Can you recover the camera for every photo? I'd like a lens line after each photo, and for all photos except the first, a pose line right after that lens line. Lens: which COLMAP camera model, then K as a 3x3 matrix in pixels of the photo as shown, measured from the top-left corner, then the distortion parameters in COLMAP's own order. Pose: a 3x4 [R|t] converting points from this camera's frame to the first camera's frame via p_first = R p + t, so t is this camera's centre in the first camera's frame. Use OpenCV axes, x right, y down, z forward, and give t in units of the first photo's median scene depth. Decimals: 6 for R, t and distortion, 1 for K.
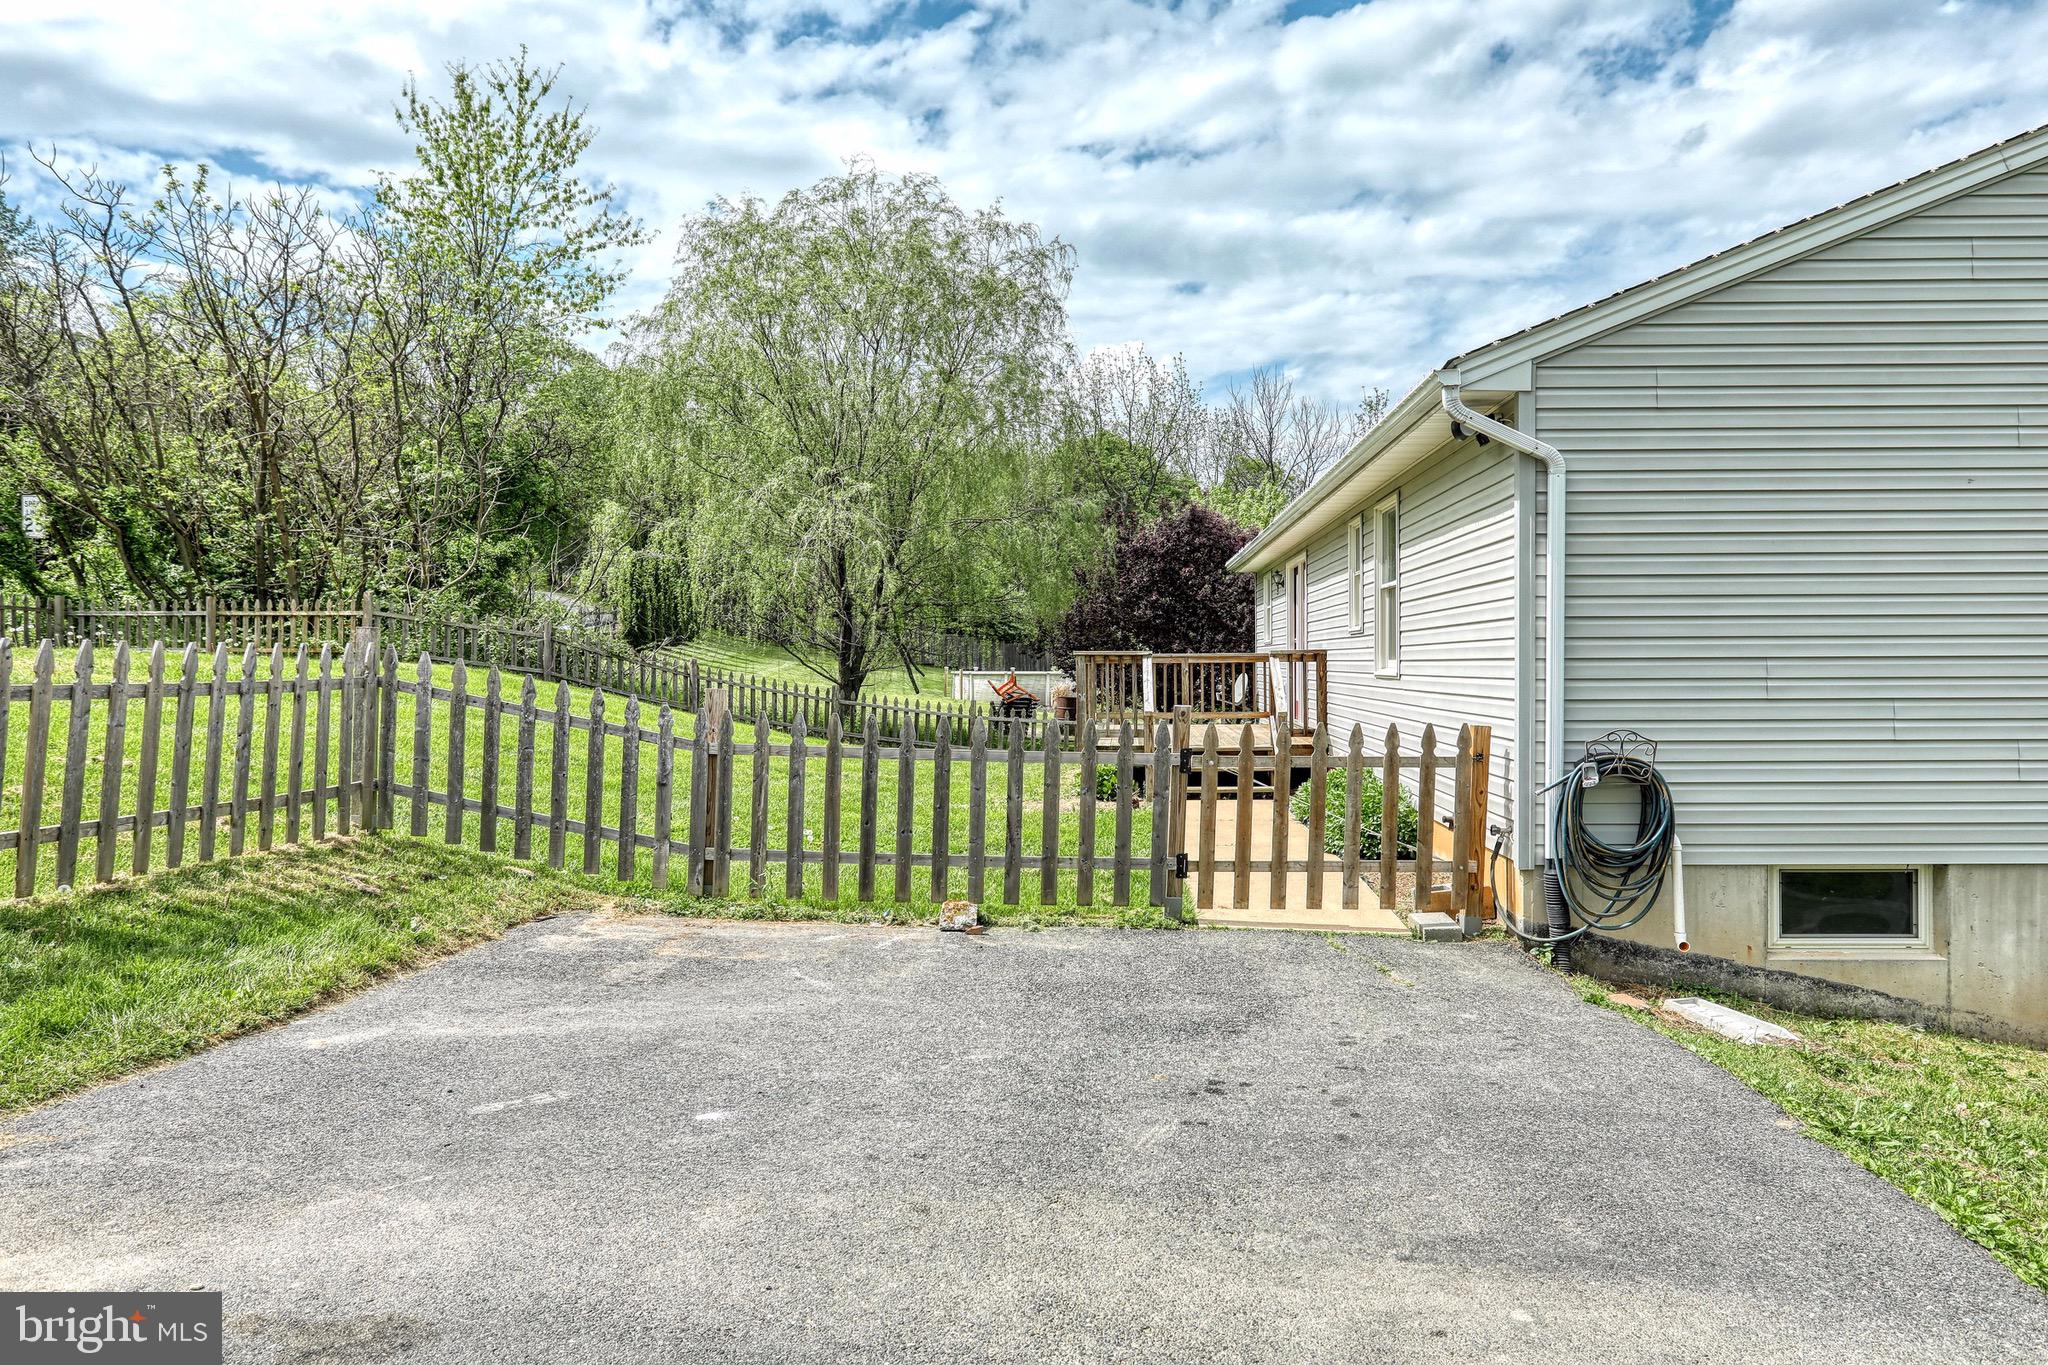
lens RADIAL K [[1421.5, 0, 1024.0], [0, 1421.5, 682.5], [0, 0, 1]] dist [-0.001593, -0.002239]
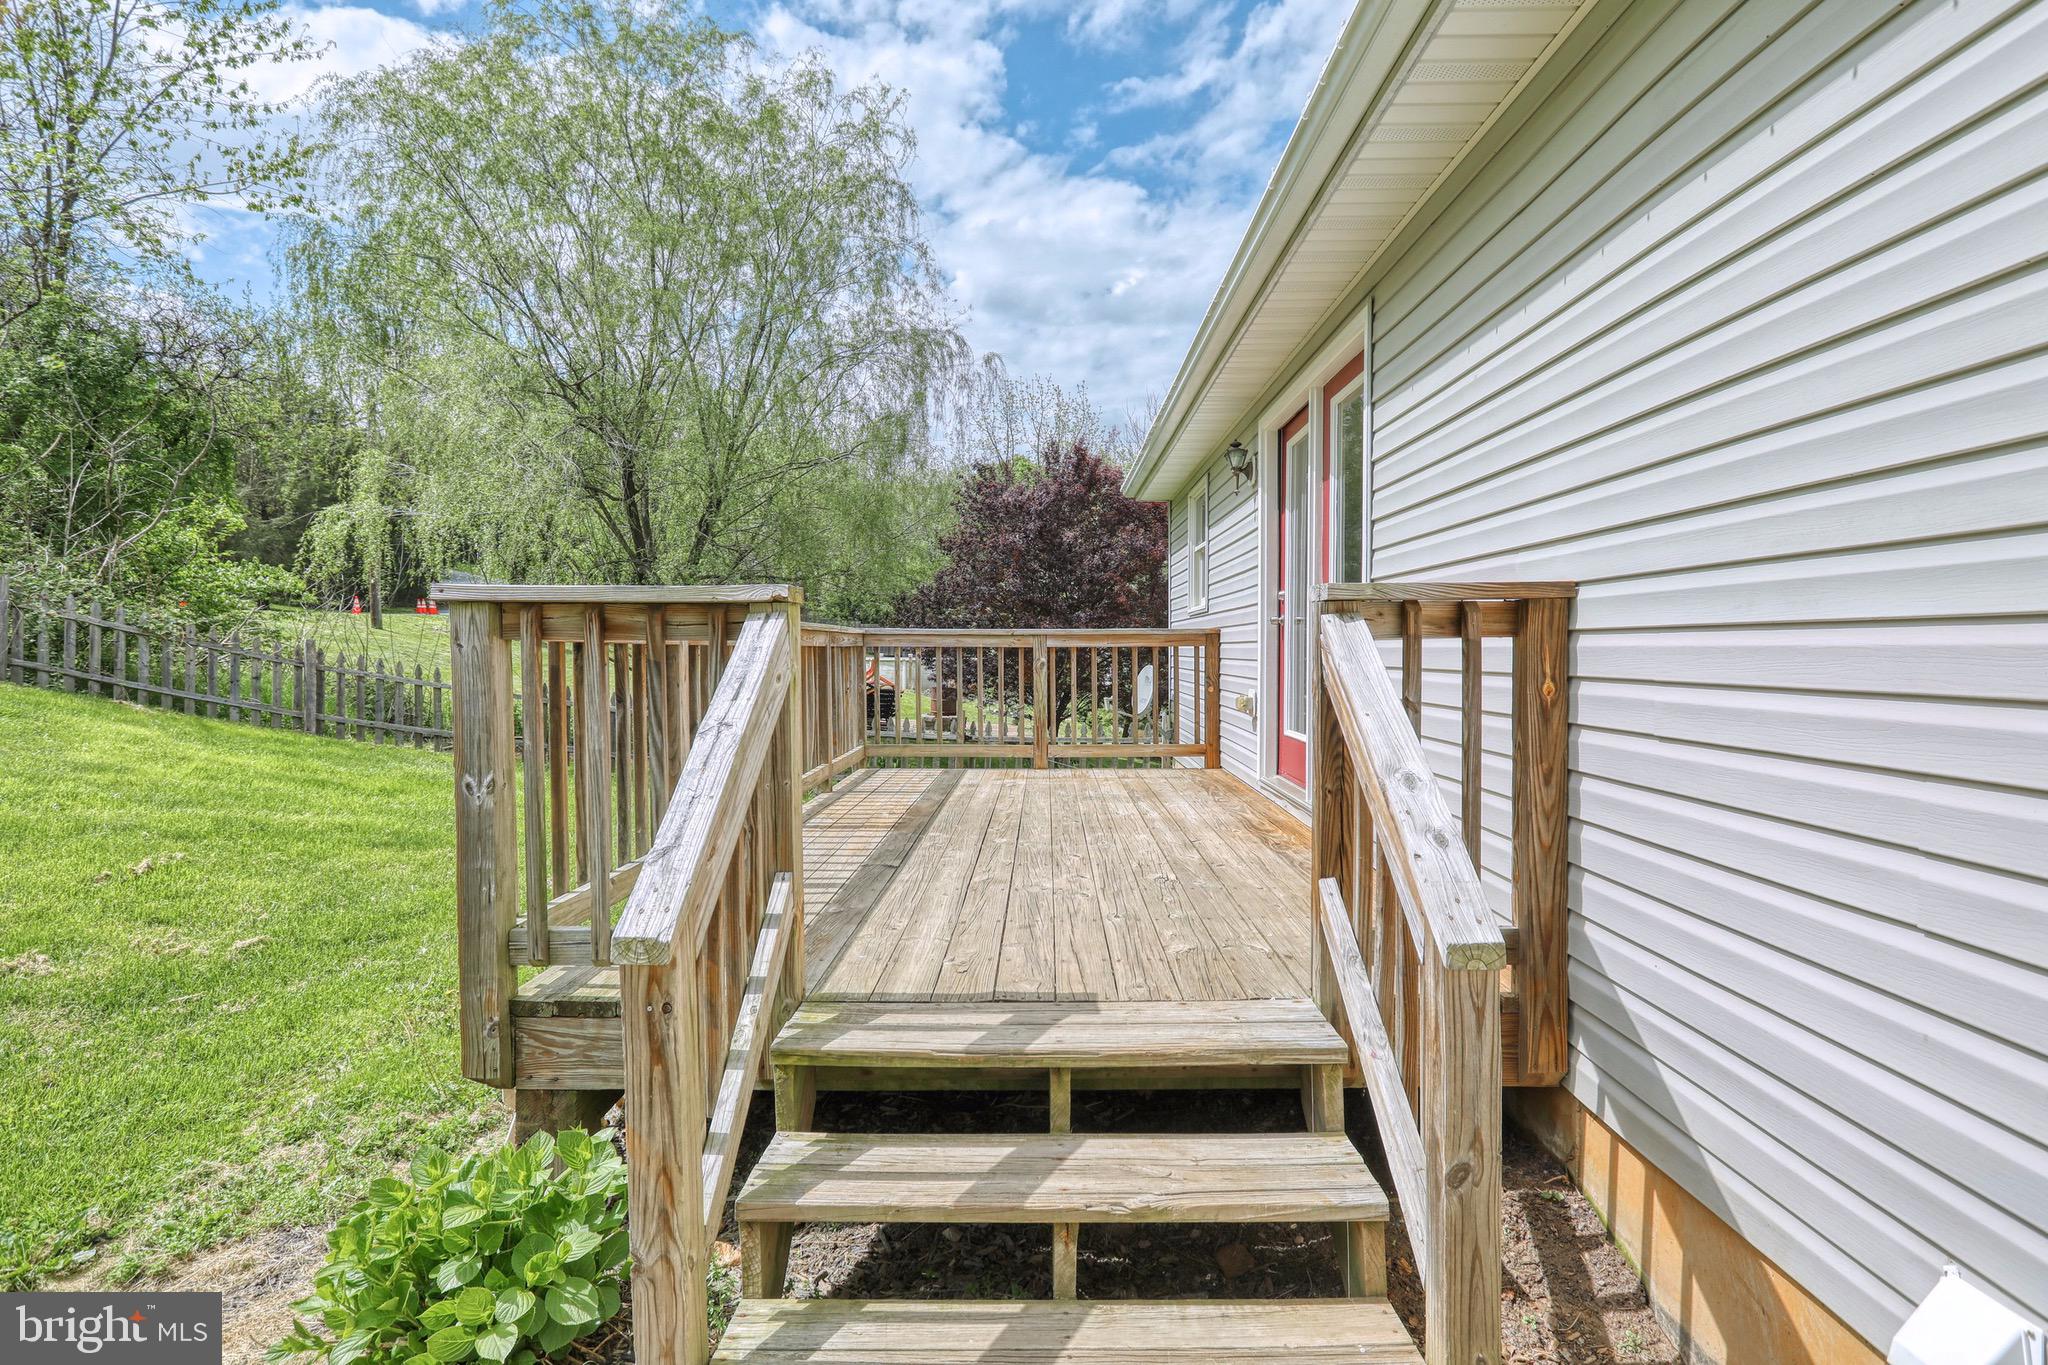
lens RADIAL K [[999.5, 0, 1024.0], [0, 999.5, 682.5], [0, 0, 1]] dist [0.000480, 0.000041]
pose [[0.998701, 0.000571, 0.050948, 0.078866], [-0.001583, 0.999802, 0.019813, -0.007015], [-0.050927, -0.019868, 0.998505, 0.573400]]
